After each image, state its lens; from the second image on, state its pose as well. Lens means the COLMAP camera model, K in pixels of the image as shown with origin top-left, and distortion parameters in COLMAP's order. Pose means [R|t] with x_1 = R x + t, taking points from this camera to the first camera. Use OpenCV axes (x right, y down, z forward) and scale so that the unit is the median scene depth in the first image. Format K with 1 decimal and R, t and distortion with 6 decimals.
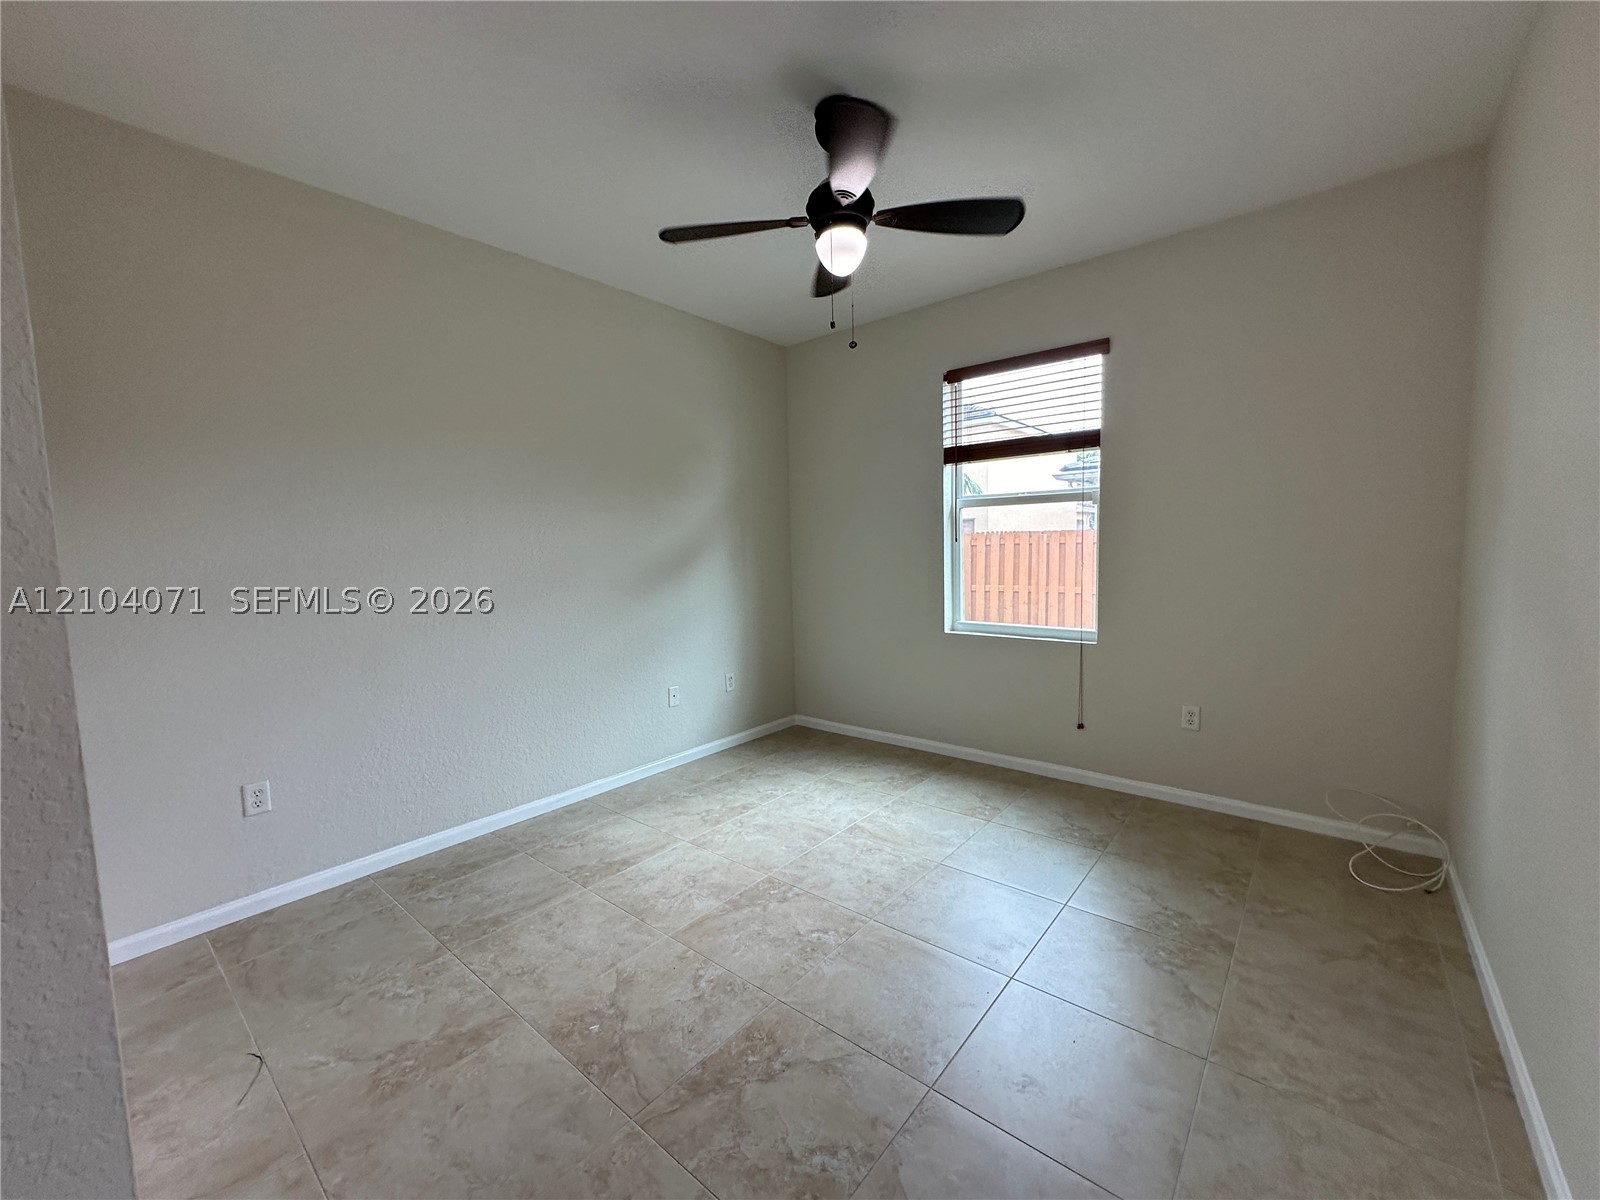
lens RADIAL K [[639.6, 0, 800.0], [0, 639.6, 600.0], [0, 0, 1]] dist [-0.006199, -0.000010]
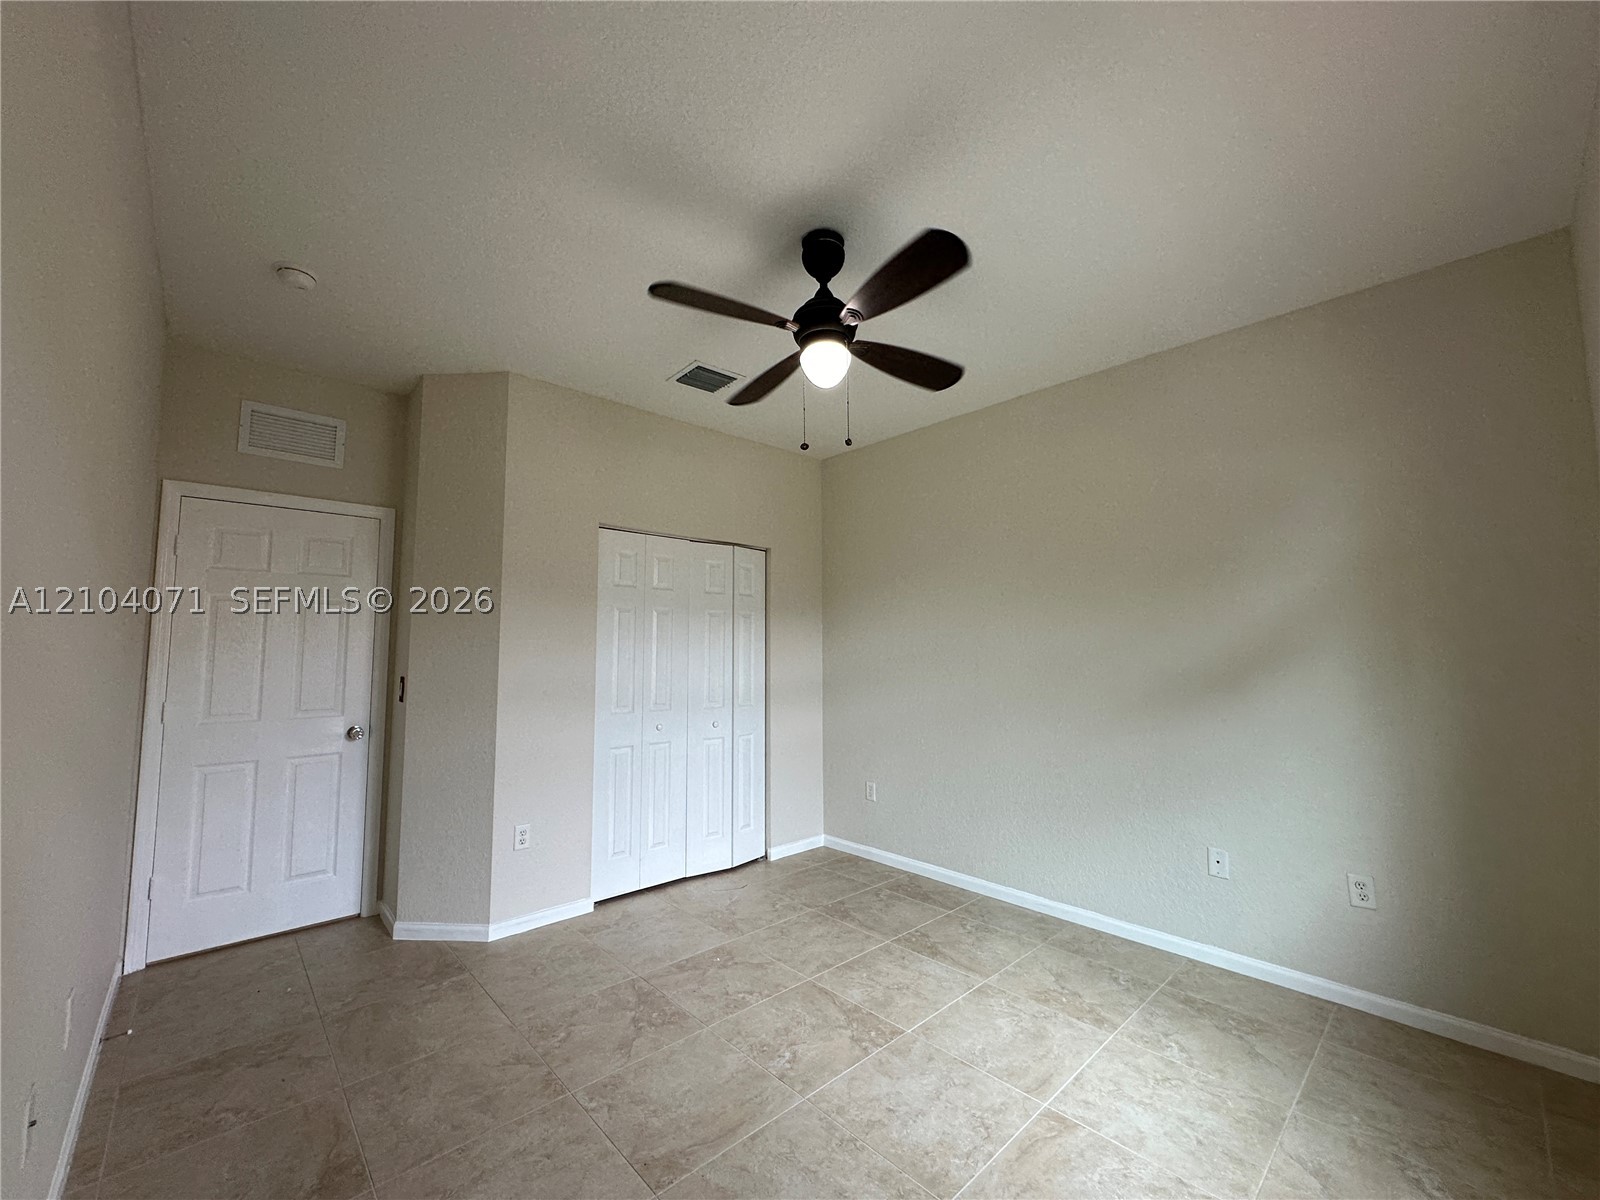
lens RADIAL K [[639.6, 0, 800.0], [0, 639.6, 600.0], [0, 0, 1]] dist [-0.006199, -0.000010]
pose [[-0.125031, -0.053737, -0.990697, 0.781208], [-0.077815, 0.995987, -0.044203, -0.097701], [0.989097, 0.071565, -0.128710, 0.831899]]
